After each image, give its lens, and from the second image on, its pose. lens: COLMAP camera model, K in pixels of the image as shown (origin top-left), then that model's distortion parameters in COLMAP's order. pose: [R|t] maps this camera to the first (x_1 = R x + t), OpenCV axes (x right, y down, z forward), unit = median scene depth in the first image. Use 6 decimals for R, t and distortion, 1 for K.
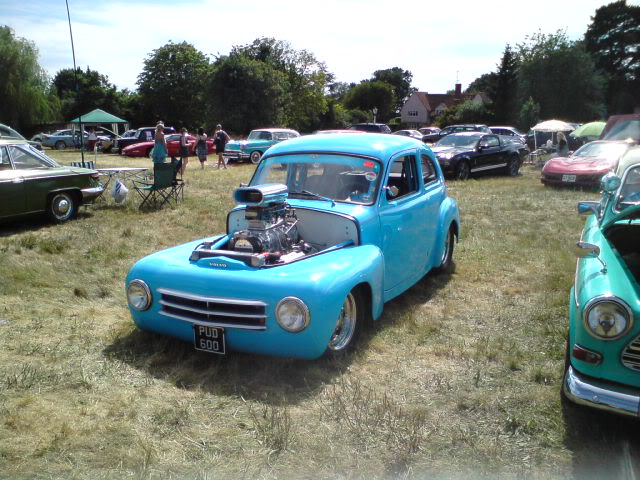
lens RADIAL K [[638.1, 0, 320.0], [0, 638.1, 240.0], [0, 0, 1]] dist [0.001340, 0.013467]
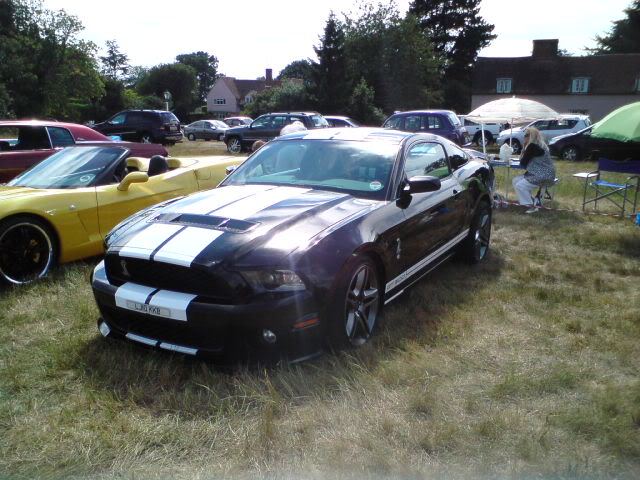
lens RADIAL K [[638.1, 0, 320.0], [0, 638.1, 240.0], [0, 0, 1]] dist [0.001340, 0.013467]
pose [[0.958531, -0.049054, 0.280735, 0.032202], [0.044846, 0.998765, 0.021399, -0.029475], [-0.281437, -0.007921, 0.959547, 0.171165]]
